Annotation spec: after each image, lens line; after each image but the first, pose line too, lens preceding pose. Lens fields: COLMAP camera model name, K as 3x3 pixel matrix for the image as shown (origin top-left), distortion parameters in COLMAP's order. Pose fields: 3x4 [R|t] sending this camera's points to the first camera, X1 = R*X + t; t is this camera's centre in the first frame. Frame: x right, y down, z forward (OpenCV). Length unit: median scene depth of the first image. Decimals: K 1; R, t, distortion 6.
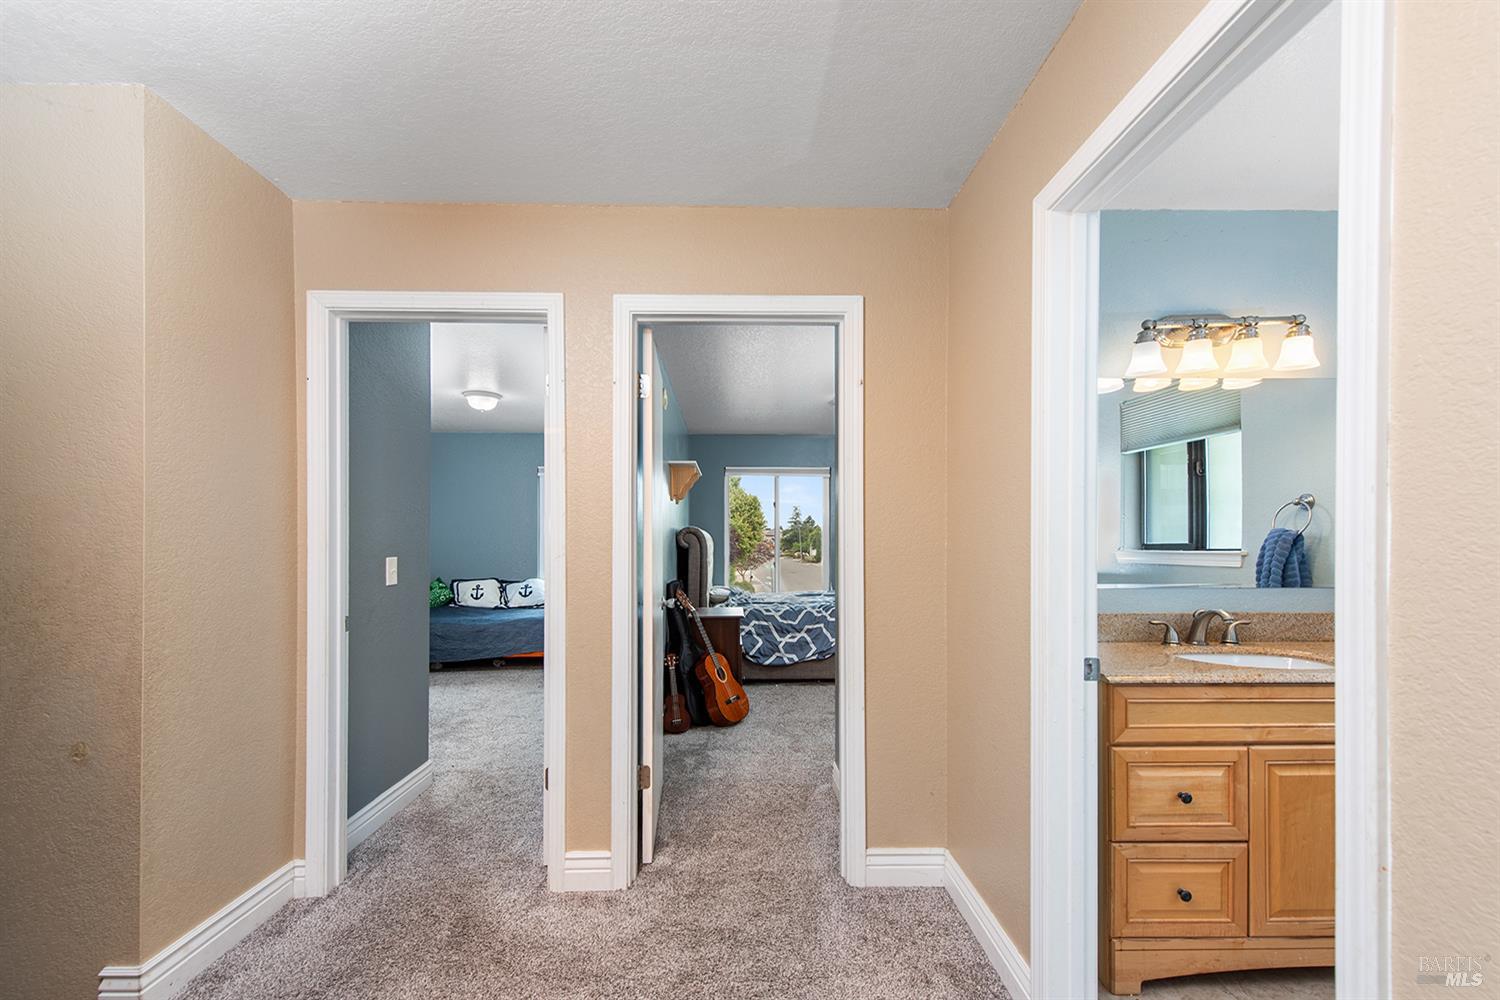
lens RADIAL K [[609.6, 0, 756.3], [0, 609.6, 504.6], [0, 0, 1]] dist [-0.000380, -0.000049]
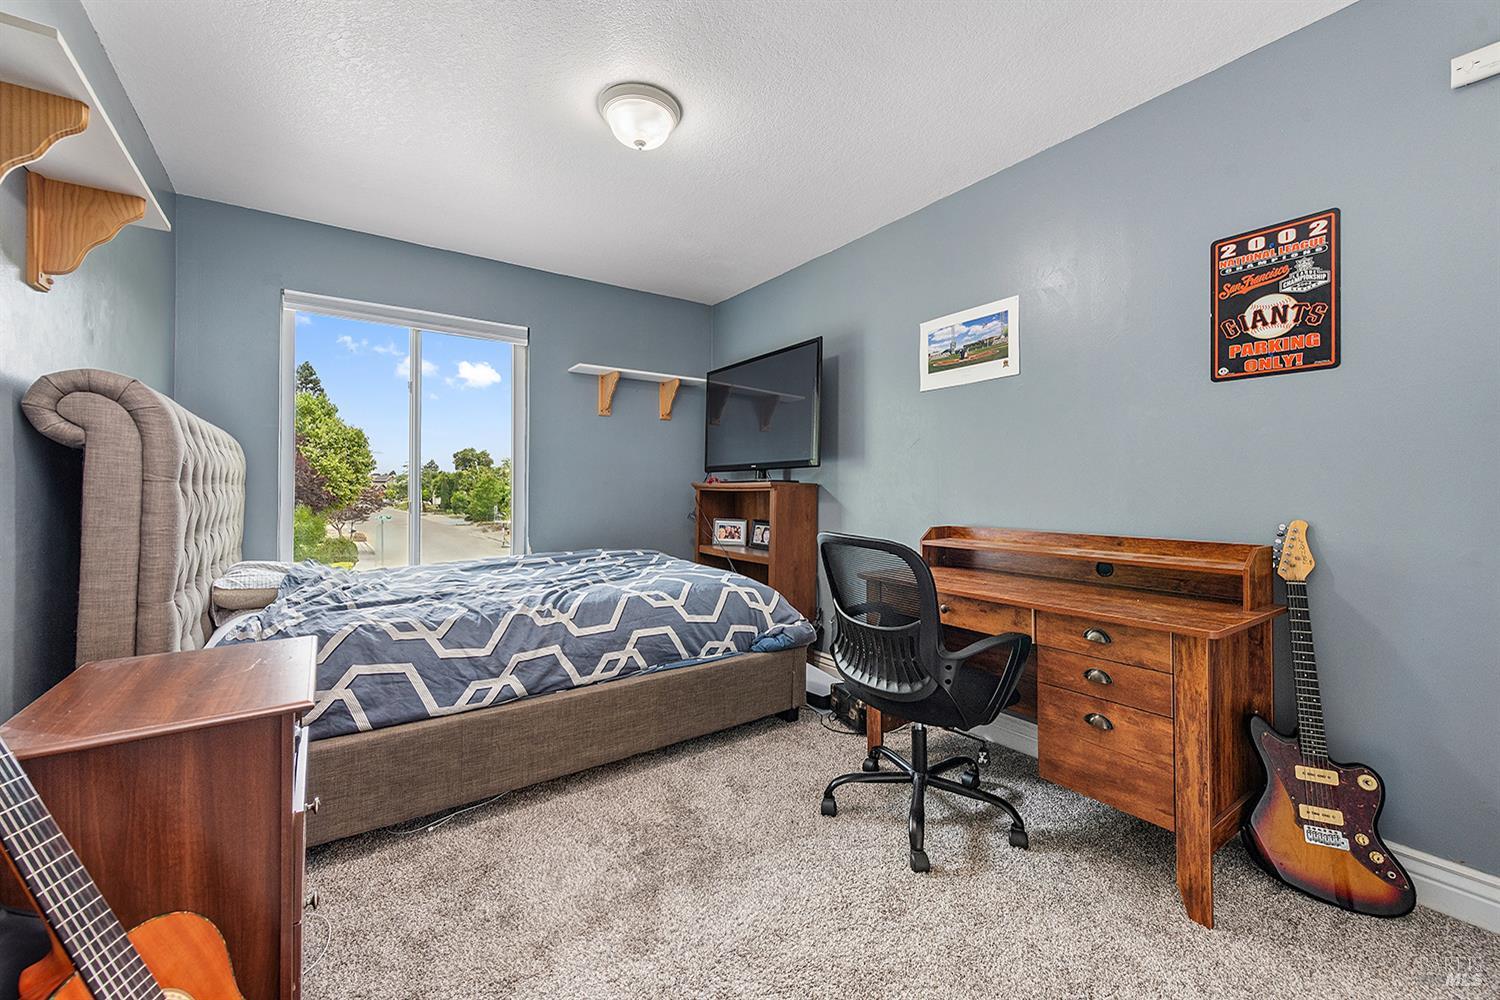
lens RADIAL K [[609.6, 0, 756.3], [0, 609.6, 504.6], [0, 0, 1]] dist [-0.000380, -0.000049]
pose [[0.838300, 0.001522, 0.545208, -0.003883], [-0.046172, 0.996602, 0.068210, 0.061737], [-0.543251, -0.082353, 0.835521, 0.557143]]
